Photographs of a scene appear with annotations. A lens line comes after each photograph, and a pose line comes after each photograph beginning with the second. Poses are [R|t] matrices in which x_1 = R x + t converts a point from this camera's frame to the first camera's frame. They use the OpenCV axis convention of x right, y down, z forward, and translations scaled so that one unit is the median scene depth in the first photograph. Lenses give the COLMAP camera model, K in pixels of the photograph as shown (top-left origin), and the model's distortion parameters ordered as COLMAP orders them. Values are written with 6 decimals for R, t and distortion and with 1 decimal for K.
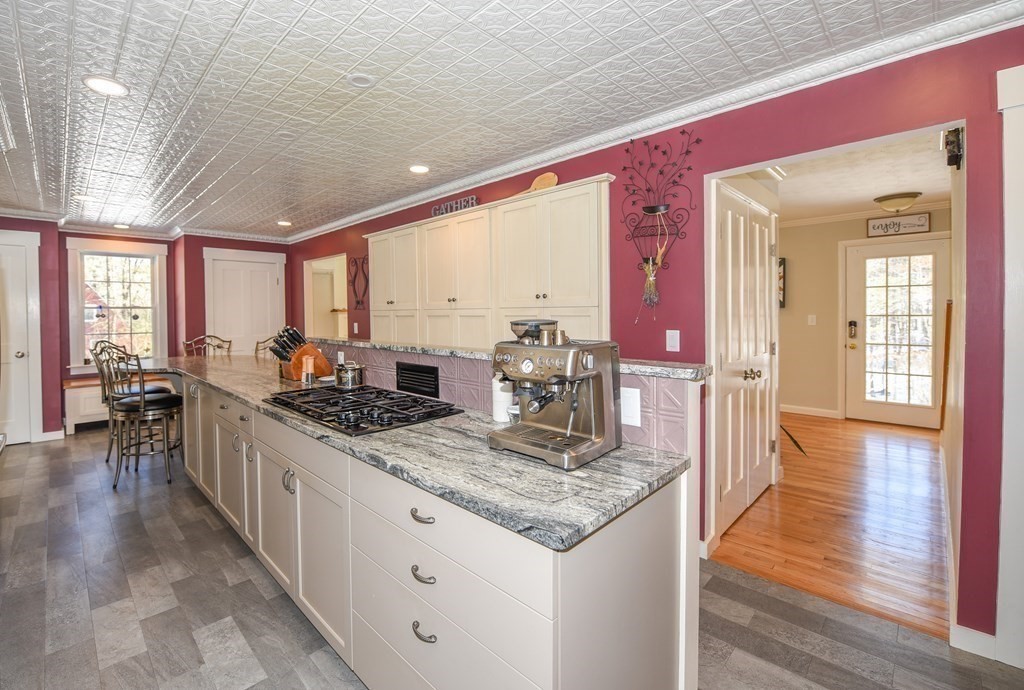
lens RADIAL K [[440.0, 0, 511.9], [0, 440.0, 311.4], [0, 0, 1]] dist [-0.016849, -0.000132]
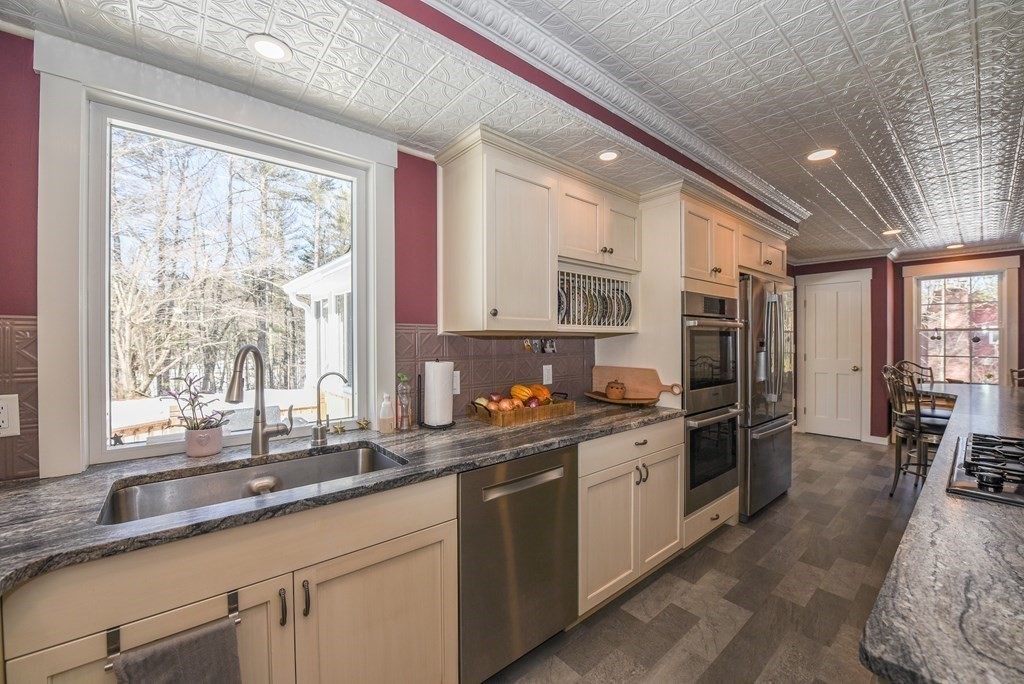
lens RADIAL K [[433.4, 0, 512.0], [0, 433.4, 342.0], [0, 0, 1]] dist [0.000641, -0.000010]
pose [[-0.076027, 0.018207, -0.996940, 0.181671], [0.002316, 0.999834, 0.018083, -0.001998], [0.997103, -0.000934, -0.076057, 0.099486]]
